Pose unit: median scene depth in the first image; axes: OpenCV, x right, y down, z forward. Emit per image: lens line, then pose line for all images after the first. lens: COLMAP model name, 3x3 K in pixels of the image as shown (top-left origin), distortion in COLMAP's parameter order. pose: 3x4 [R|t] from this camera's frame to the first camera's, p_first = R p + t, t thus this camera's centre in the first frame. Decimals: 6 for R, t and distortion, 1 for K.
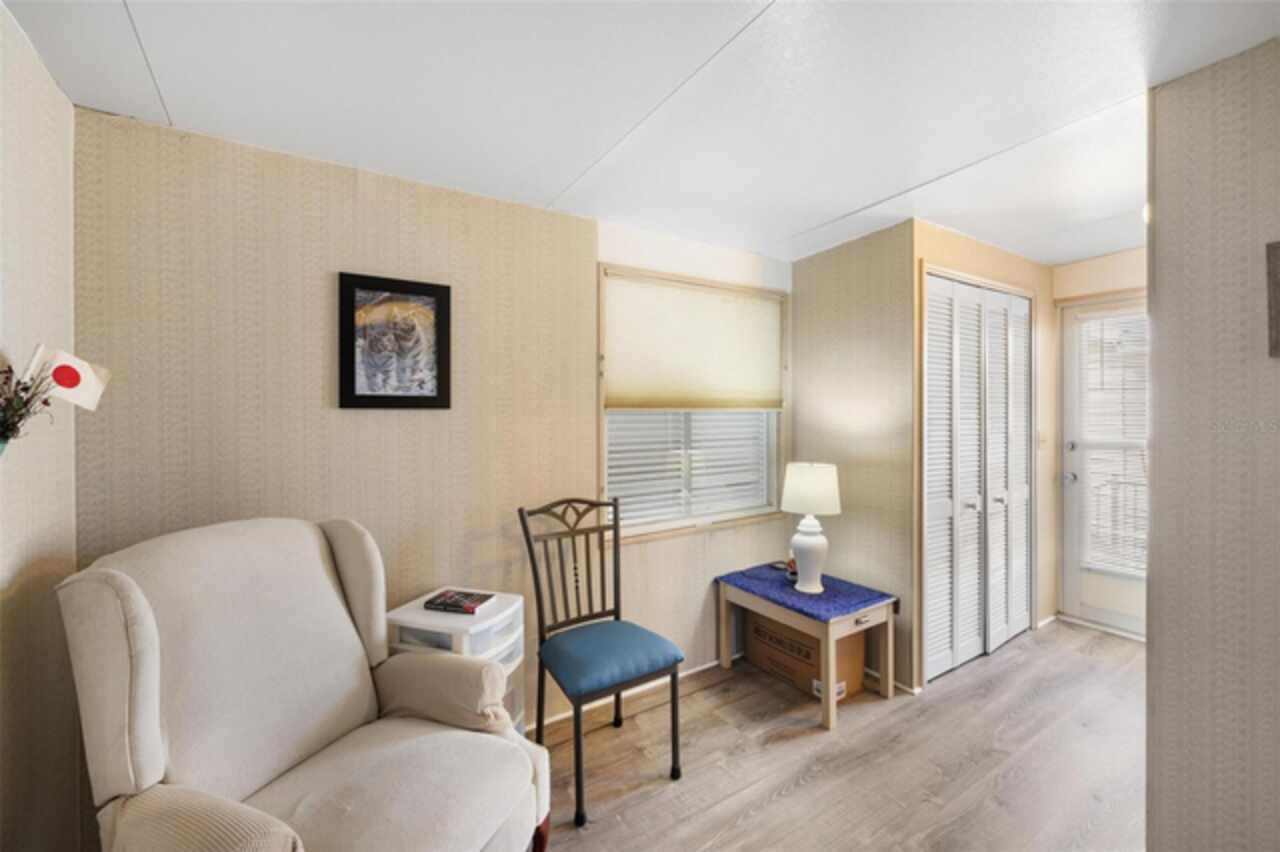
lens RADIAL K [[531.6, 0, 641.2], [0, 531.6, 413.5], [0, 0, 1]] dist [-0.001014, -0.000190]
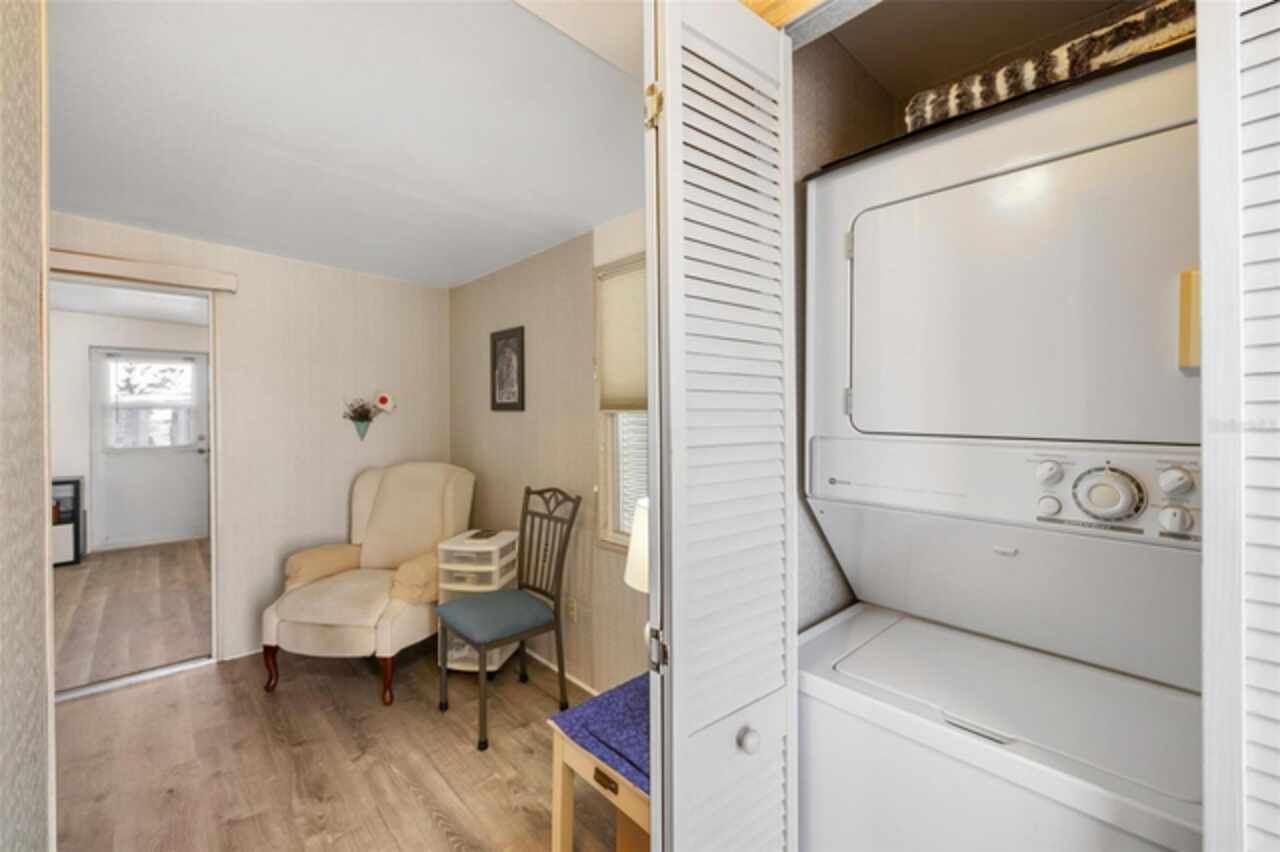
lens RADIAL K [[531.6, 0, 641.2], [0, 531.6, 413.5], [0, 0, 1]] dist [-0.001014, -0.000190]
pose [[0.154787, 0.003589, -0.987941, 1.087773], [-0.005321, 0.999982, 0.002799, -0.007110], [0.987934, 0.004824, 0.154803, 1.050310]]
